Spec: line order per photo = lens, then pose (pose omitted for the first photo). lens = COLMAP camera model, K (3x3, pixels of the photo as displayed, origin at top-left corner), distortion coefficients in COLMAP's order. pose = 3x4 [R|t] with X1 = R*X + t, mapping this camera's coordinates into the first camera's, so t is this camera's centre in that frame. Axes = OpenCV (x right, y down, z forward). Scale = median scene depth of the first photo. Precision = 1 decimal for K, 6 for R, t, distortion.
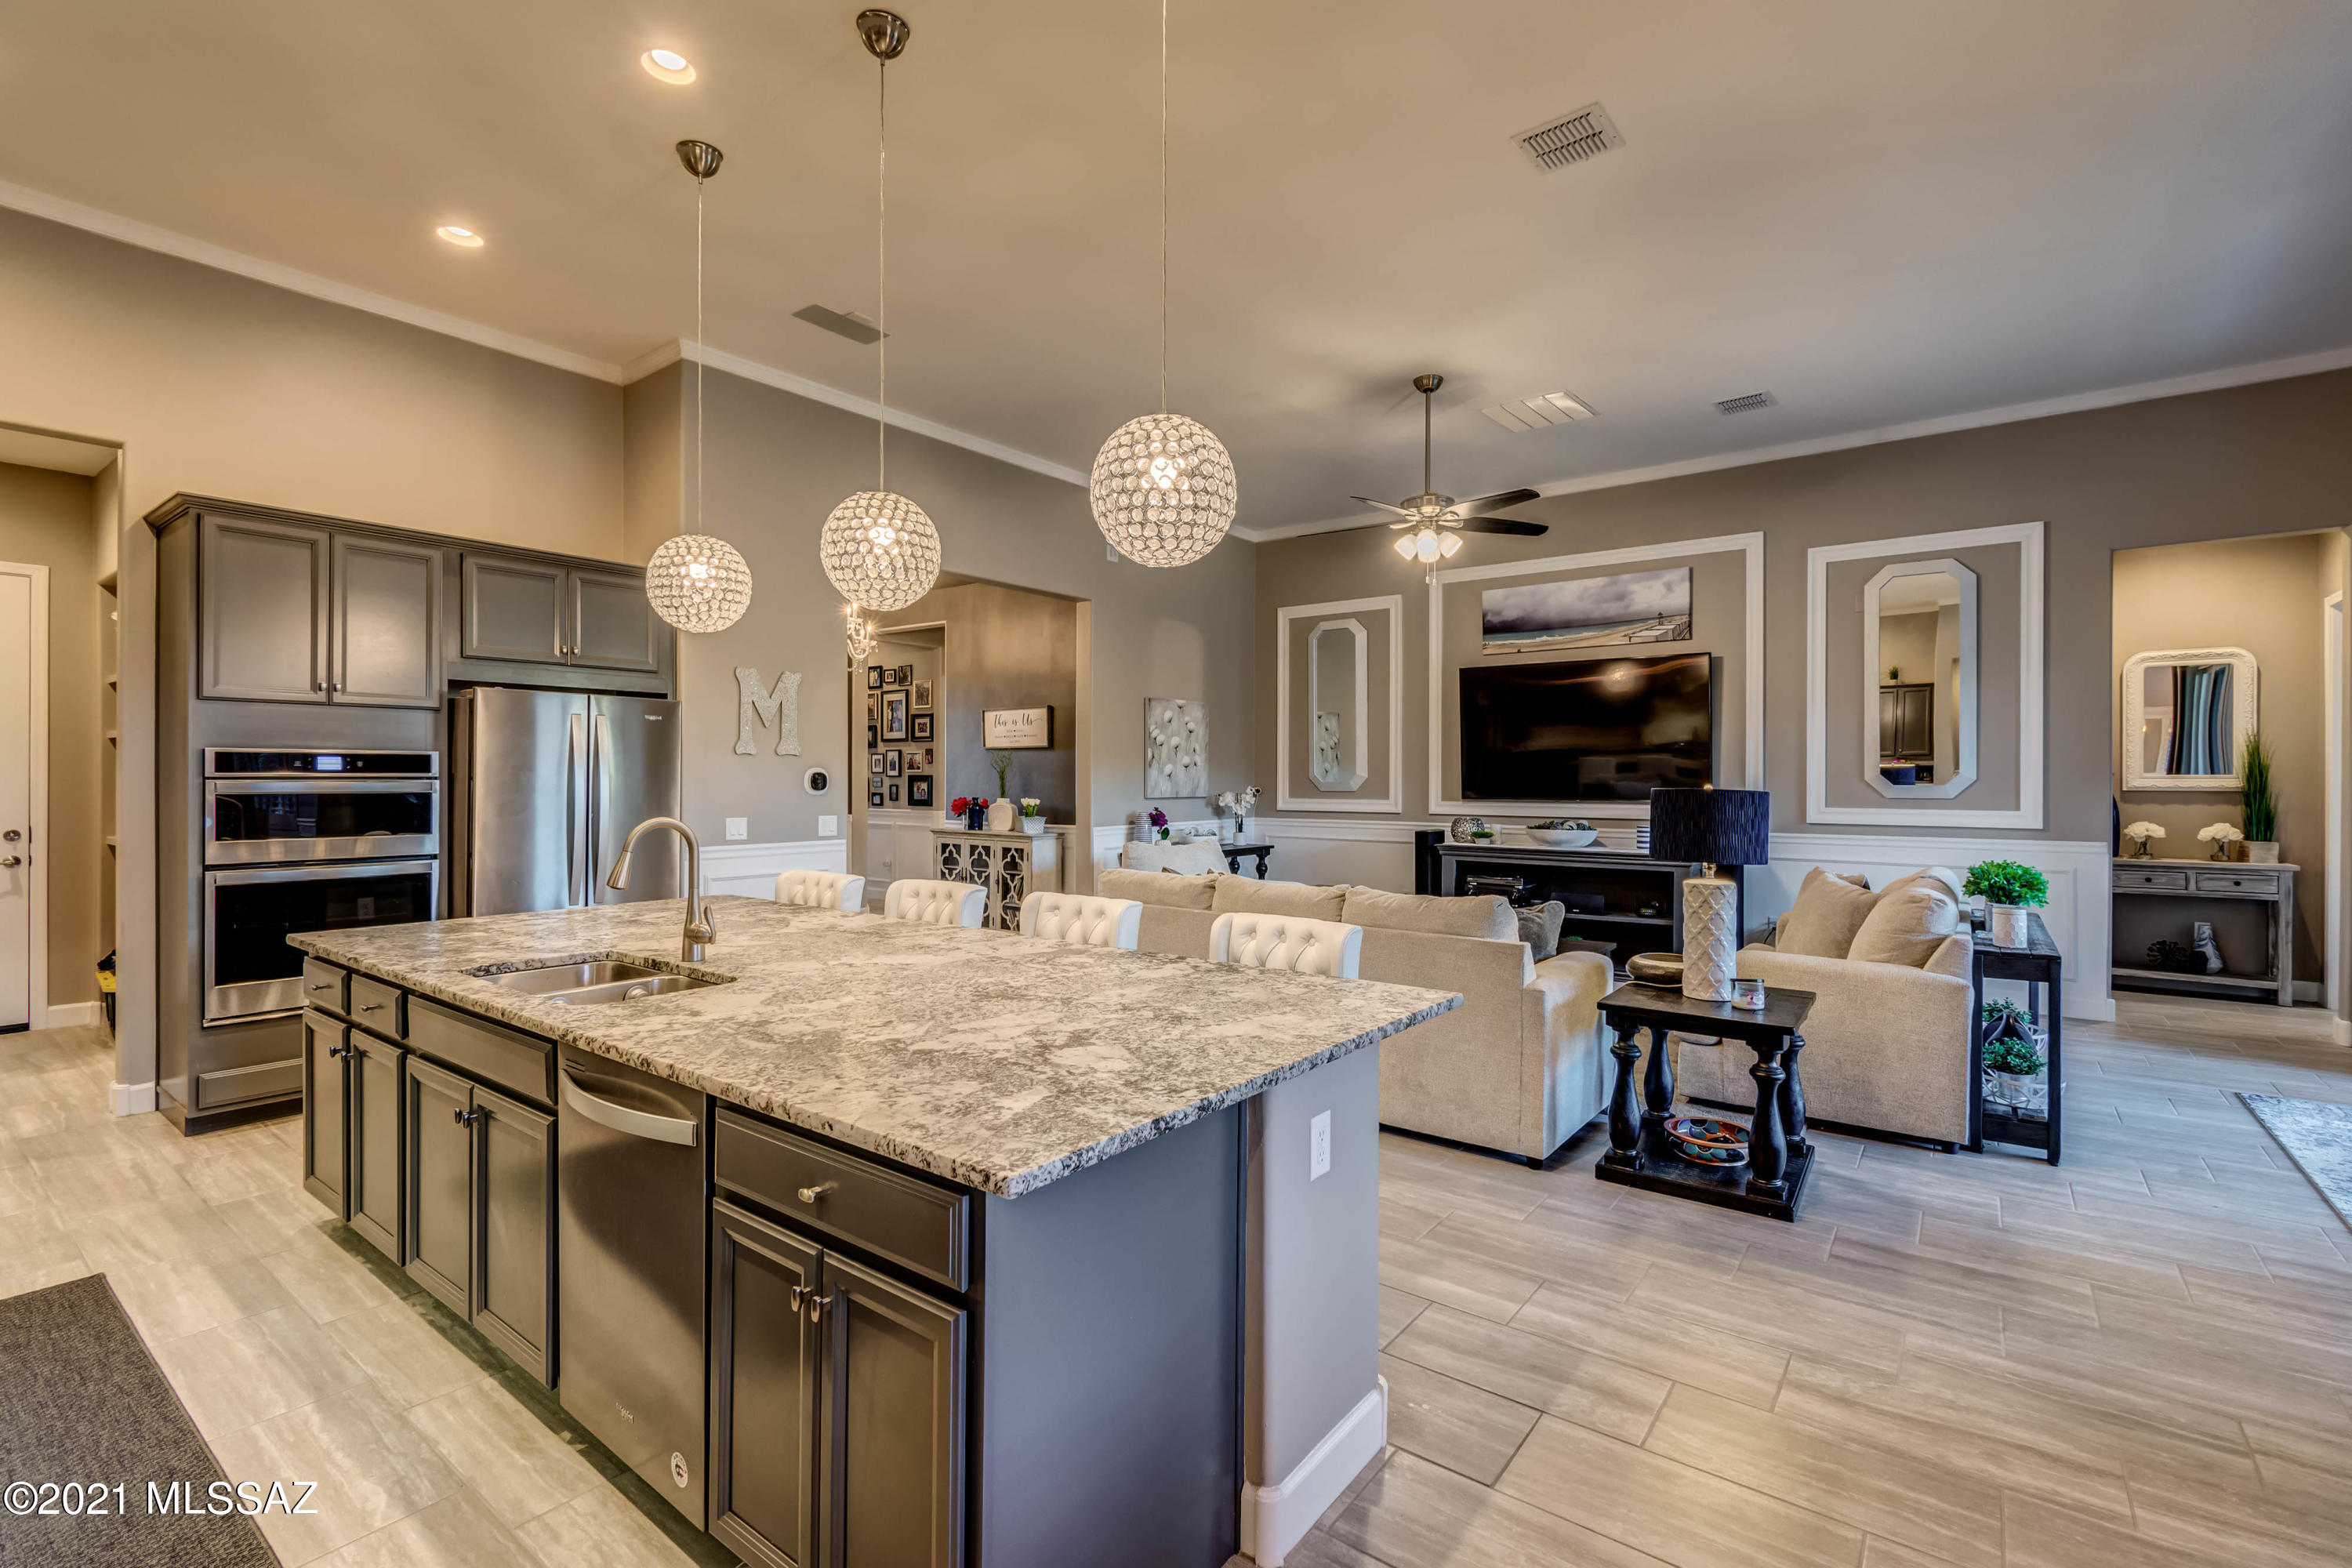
lens RADIAL K [[1050.8, 0, 1194.9], [0, 1050.8, 770.9], [0, 0, 1]] dist [0.004696, -0.002813]
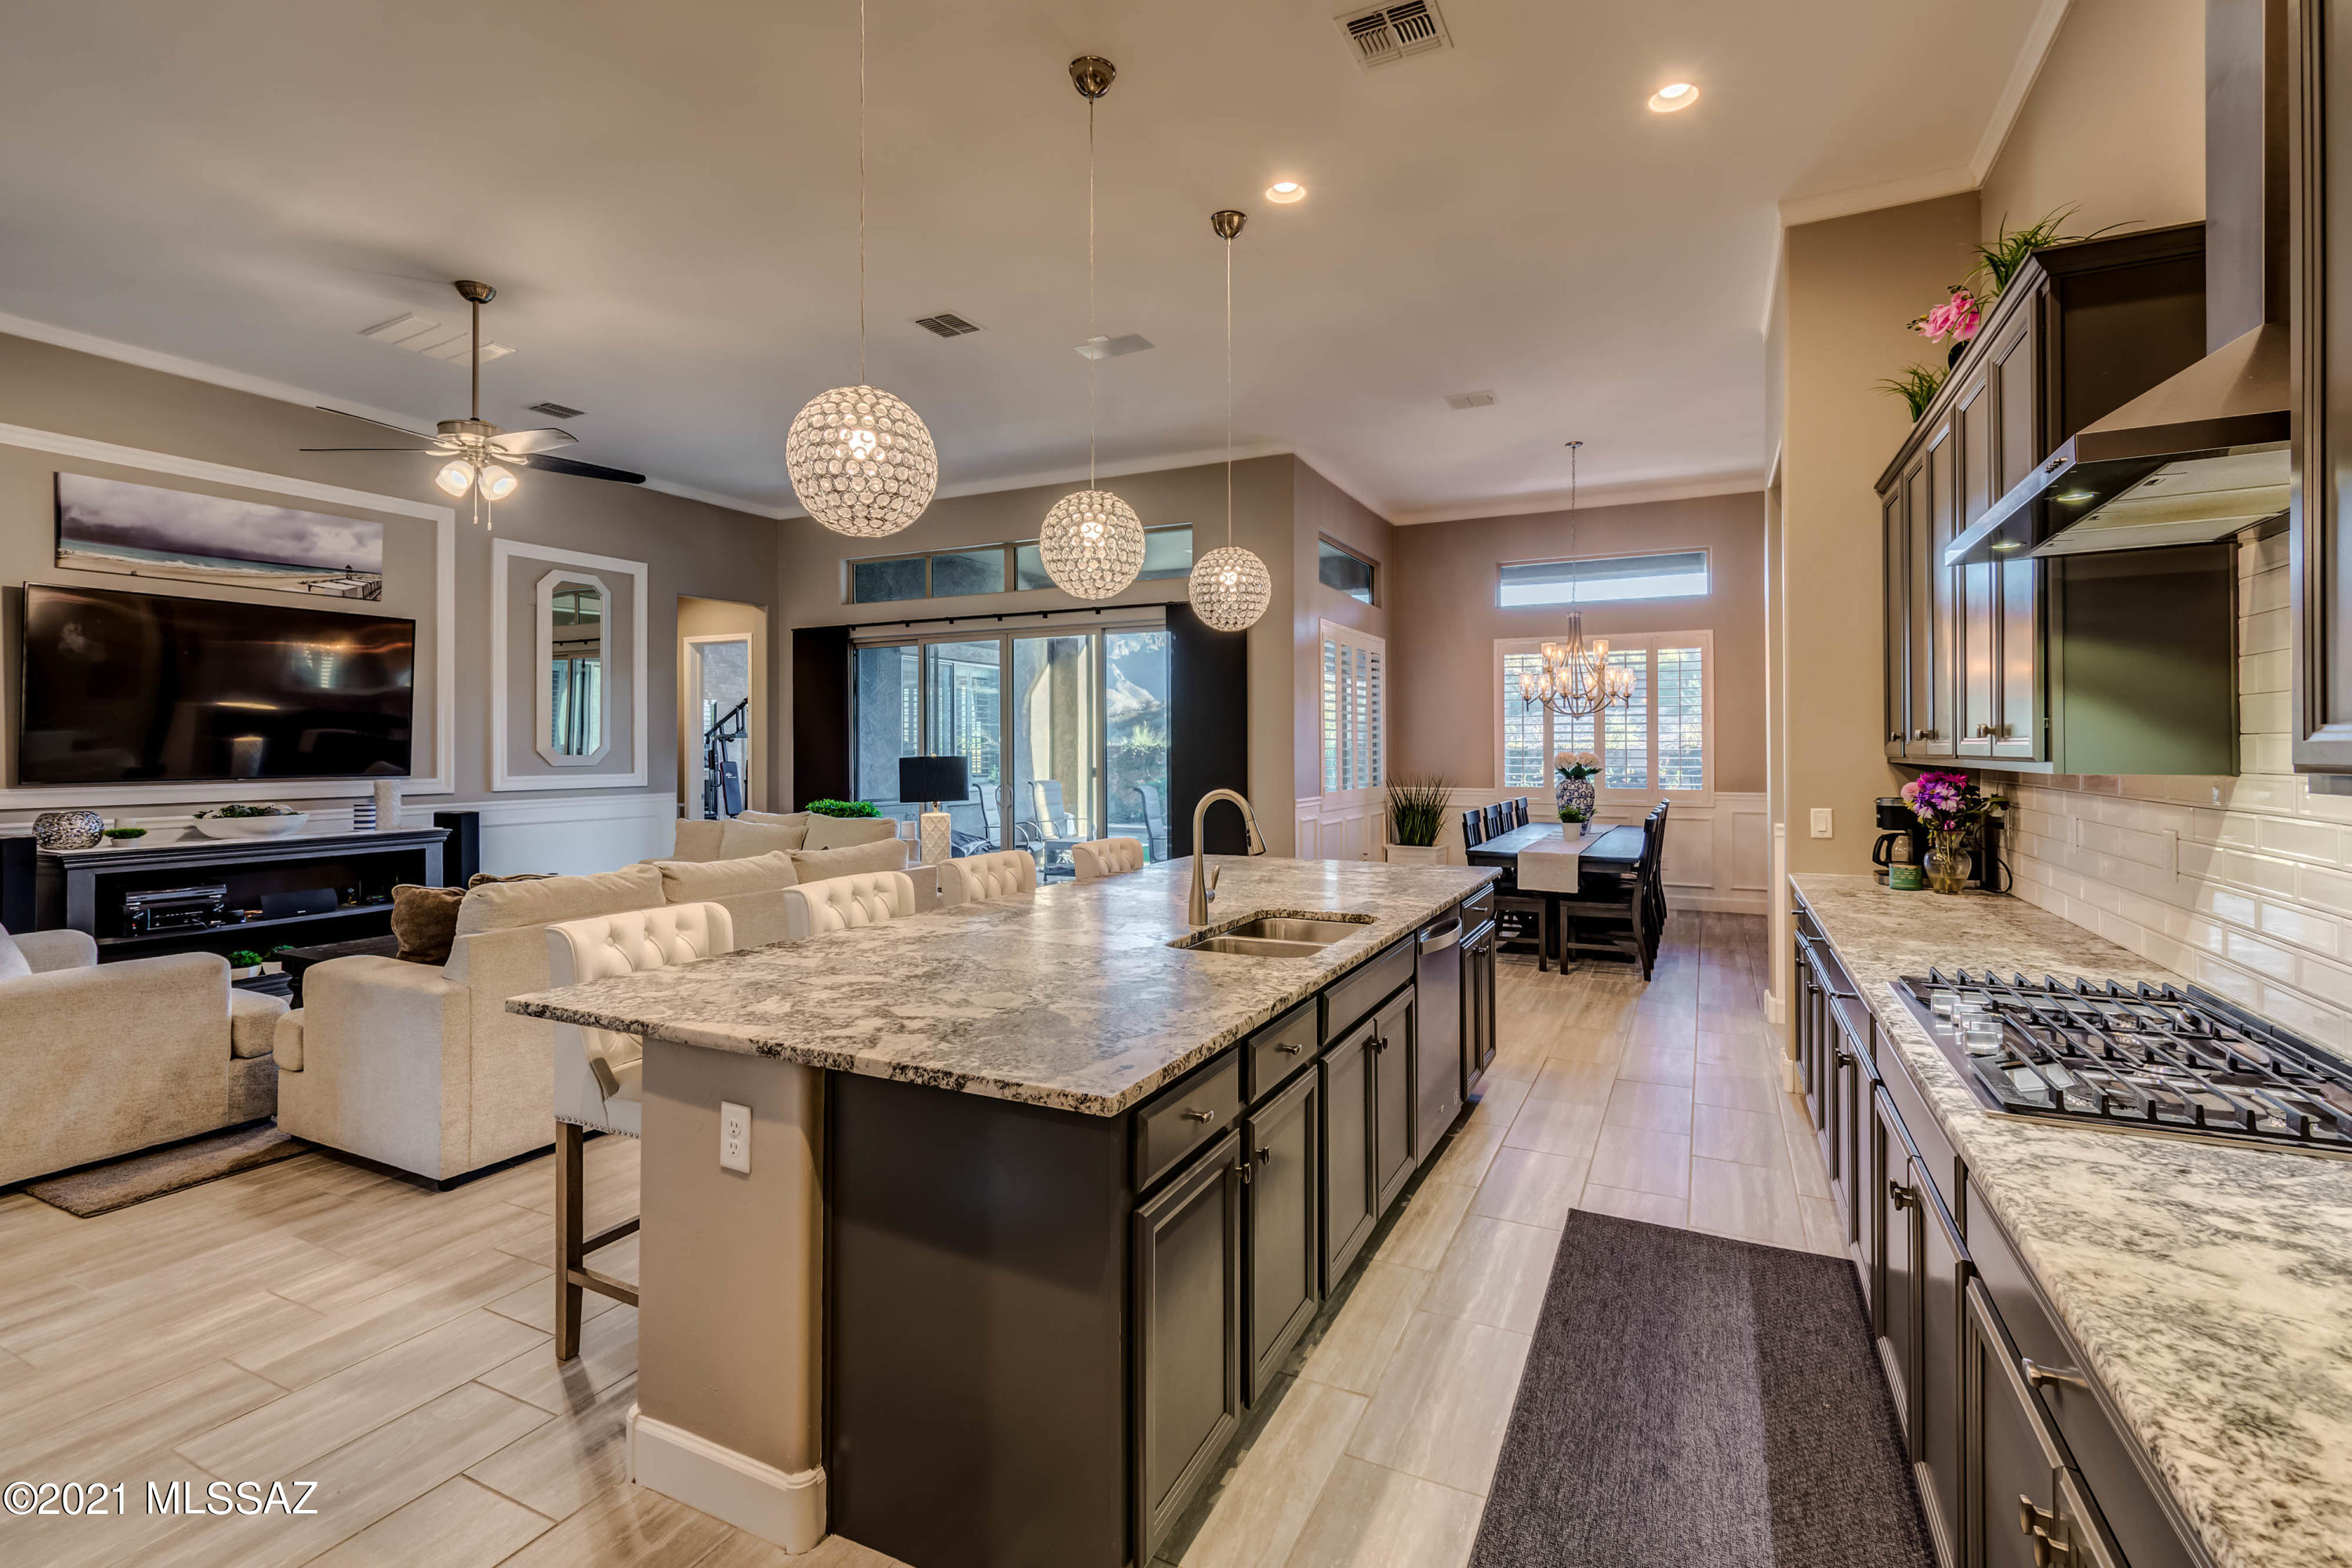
lens RADIAL K [[1050.8, 0, 1211.5], [0, 1050.8, 734.6], [0, 0, 1]] dist [0.004696, -0.002813]
pose [[-0.205206, 0.009439, 0.978673, -0.636849], [-0.004753, 0.999932, -0.010641, -0.000649], [-0.978707, -0.006836, -0.205147, 0.505033]]
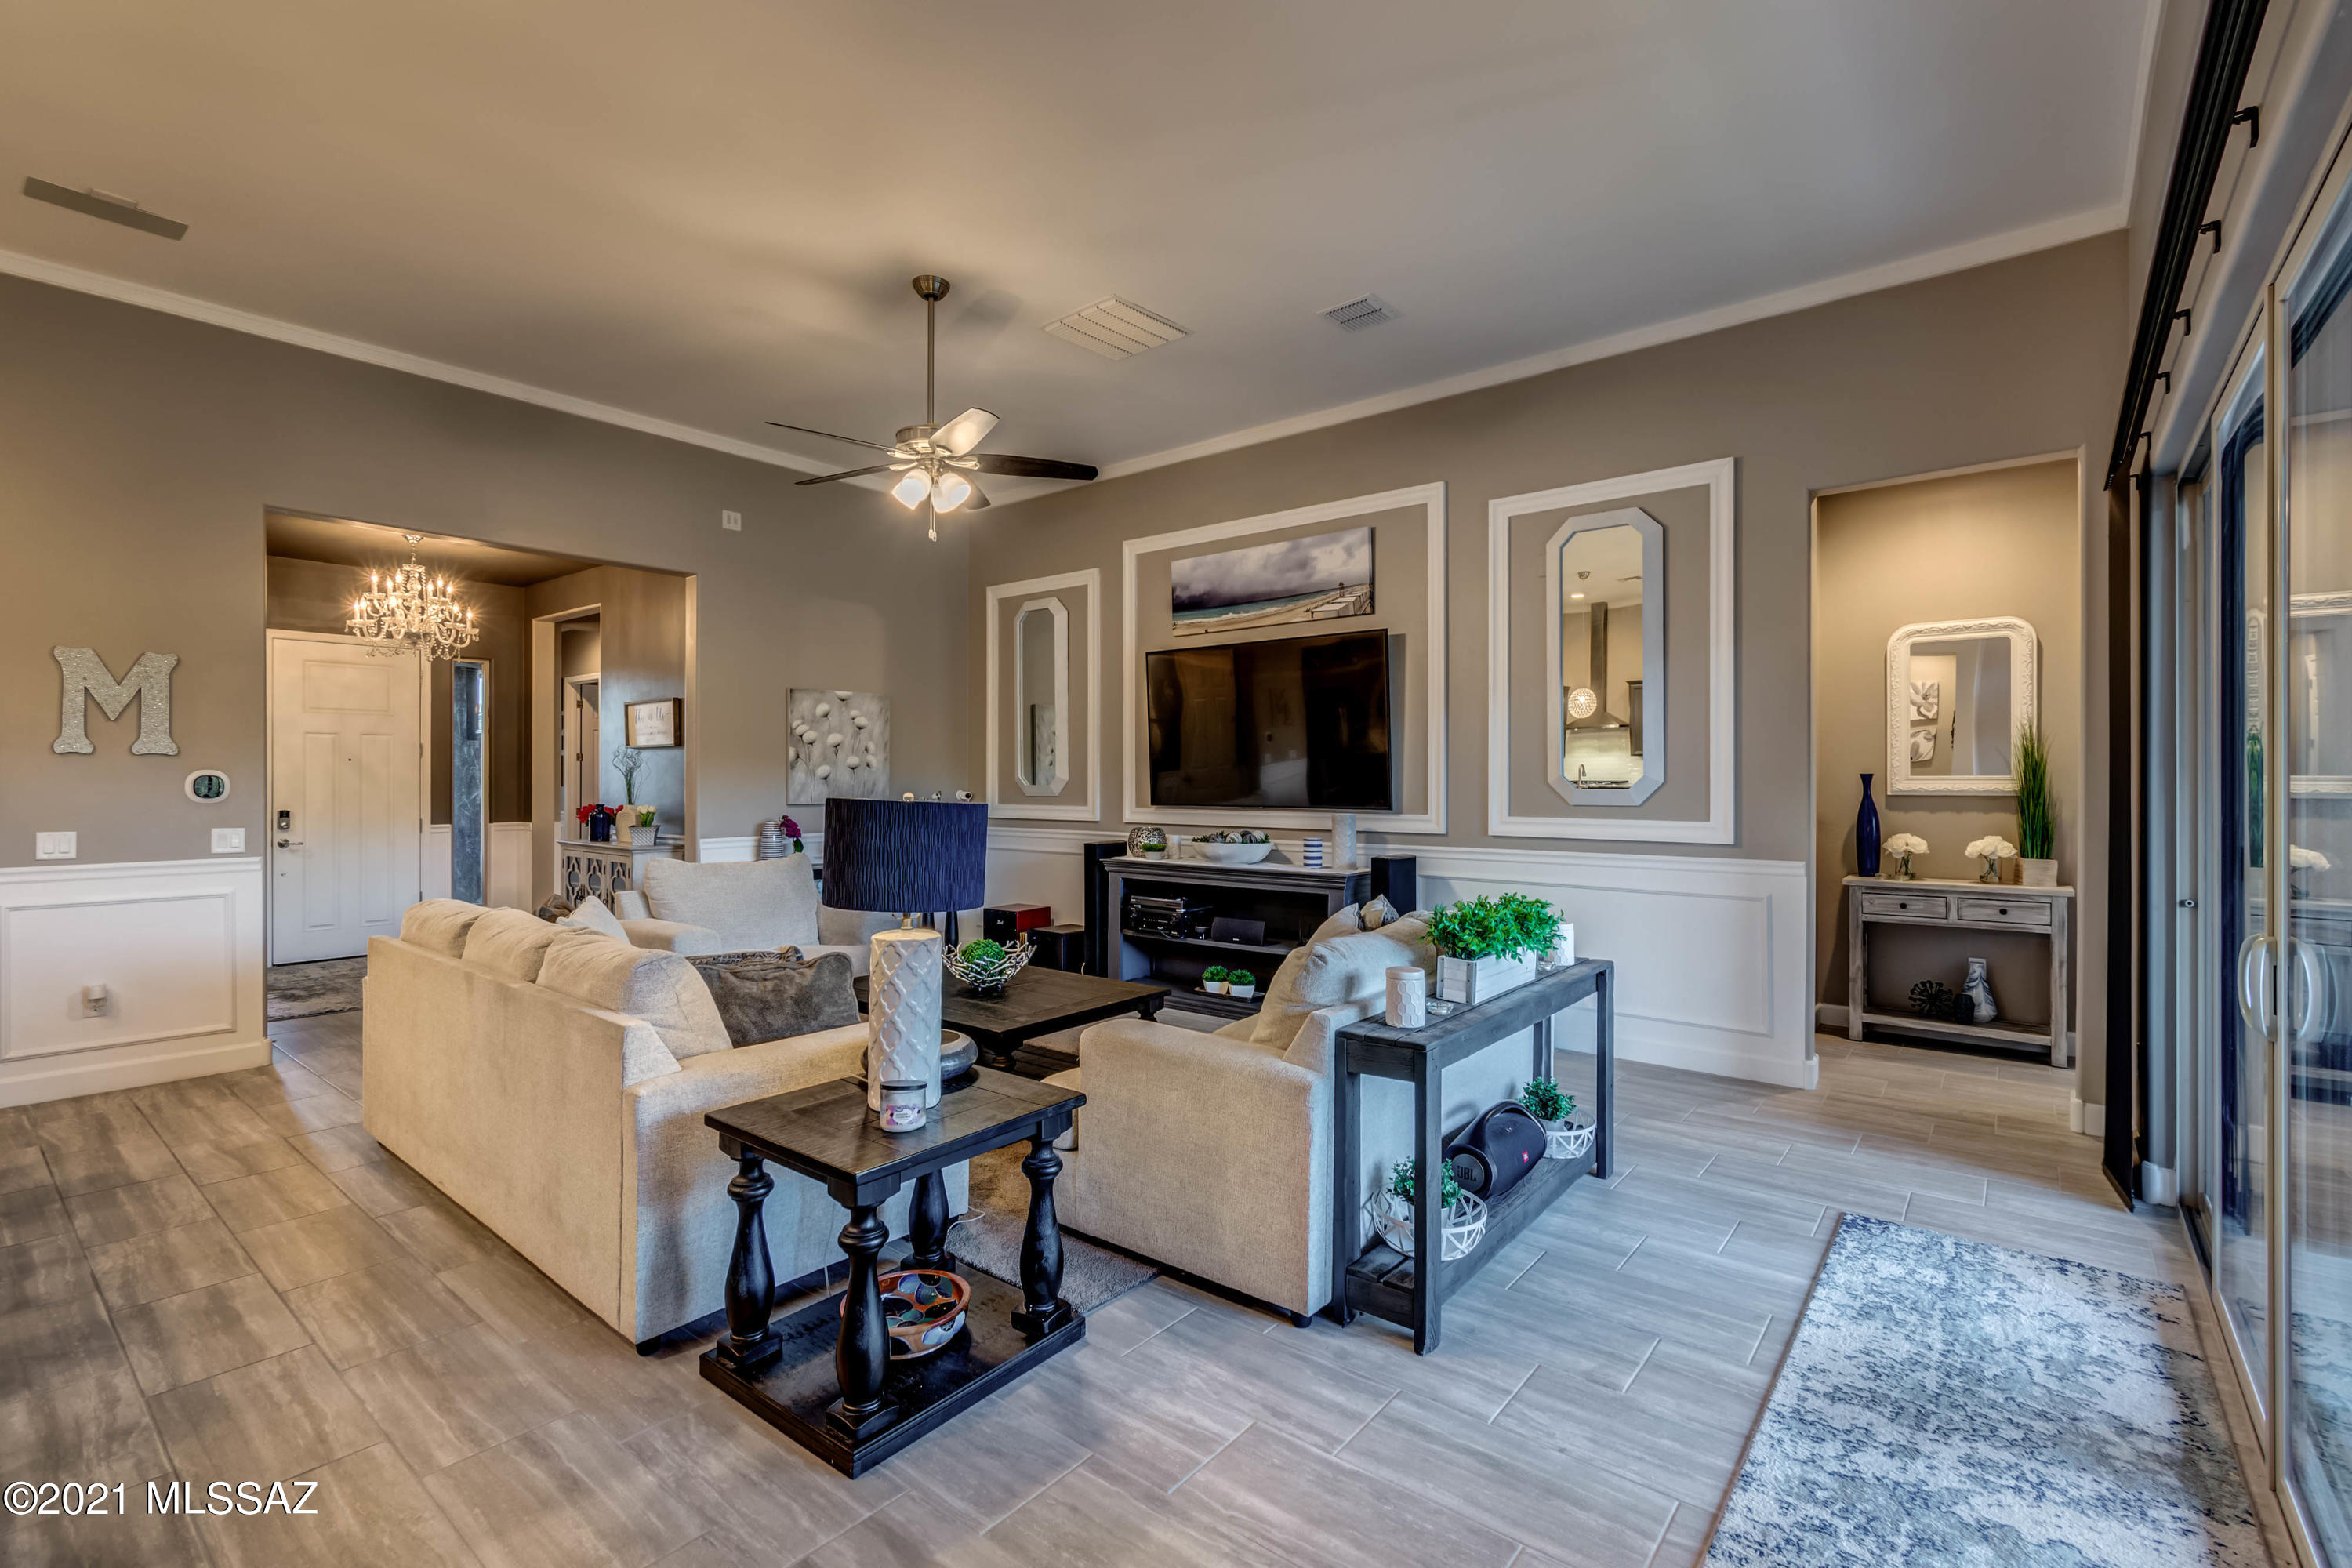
lens RADIAL K [[1050.8, 0, 1196.8], [0, 1050.8, 774.3], [0, 0, 1]] dist [0.004696, -0.002813]
pose [[0.999579, -0.001787, -0.028971, 0.383065], [0.001861, 0.999995, 0.002537, -0.000514], [0.028967, -0.002590, 0.999577, 0.176301]]
